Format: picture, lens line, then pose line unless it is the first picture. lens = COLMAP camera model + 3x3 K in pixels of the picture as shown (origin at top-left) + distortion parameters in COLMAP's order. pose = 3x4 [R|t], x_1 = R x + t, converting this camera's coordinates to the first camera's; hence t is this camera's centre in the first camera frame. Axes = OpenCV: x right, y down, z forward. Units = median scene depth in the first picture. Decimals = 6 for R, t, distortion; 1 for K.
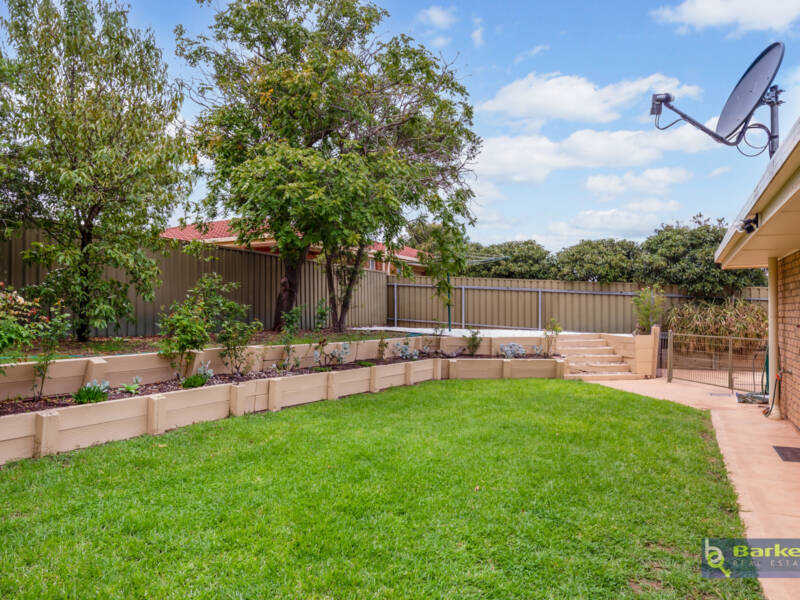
lens RADIAL K [[554.4, 0, 396.4], [0, 554.4, 295.1], [0, 0, 1]] dist [-0.001630, -0.004288]
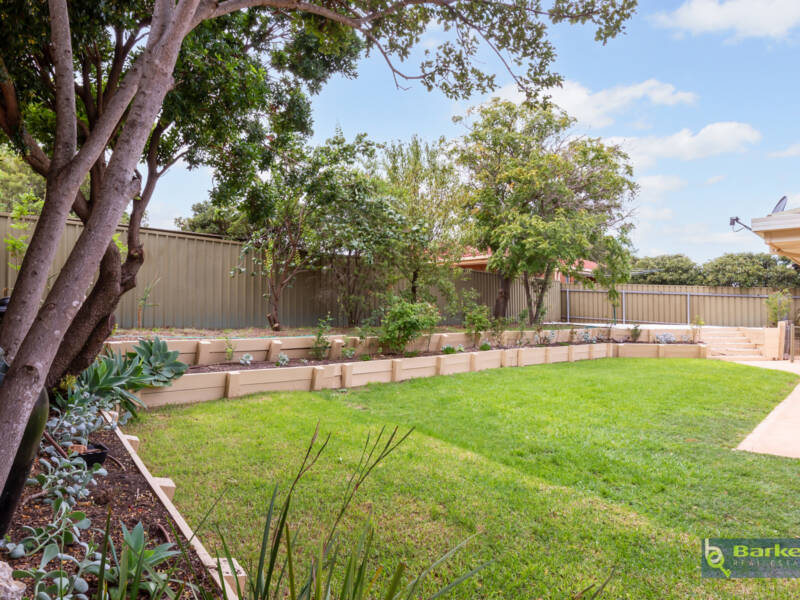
lens RADIAL K [[554.4, 0, 396.4], [0, 554.4, 295.1], [0, 0, 1]] dist [-0.001630, -0.004288]
pose [[0.970231, -0.010499, -0.241953, -0.109890], [0.010585, 0.999944, -0.000944, -0.015222], [0.241949, -0.001646, 0.970287, -0.518332]]
